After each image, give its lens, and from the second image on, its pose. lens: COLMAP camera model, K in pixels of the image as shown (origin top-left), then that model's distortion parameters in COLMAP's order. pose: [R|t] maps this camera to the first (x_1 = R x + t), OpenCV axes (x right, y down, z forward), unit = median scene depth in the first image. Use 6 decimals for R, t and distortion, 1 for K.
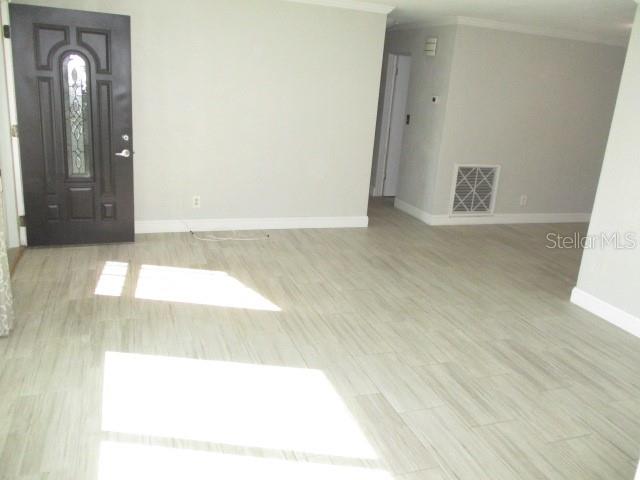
lens RADIAL K [[541.0, 0, 320.3], [0, 541.0, 239.4], [0, 0, 1]] dist [-0.034895, 0.033593]
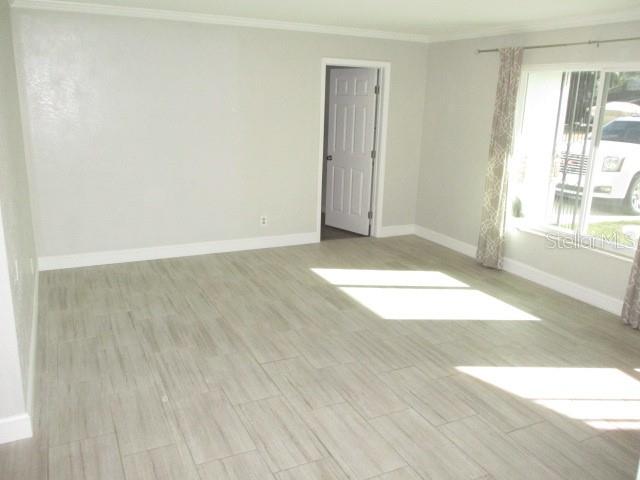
lens RADIAL K [[541.0, 0, 320.1], [0, 541.0, 239.5], [0, 0, 1]] dist [-0.034895, 0.033593]
pose [[-0.988472, -0.071197, -0.133617, 0.338544], [-0.129716, 0.853381, 0.504890, -0.555667], [0.078080, 0.516402, -0.852779, 1.932083]]
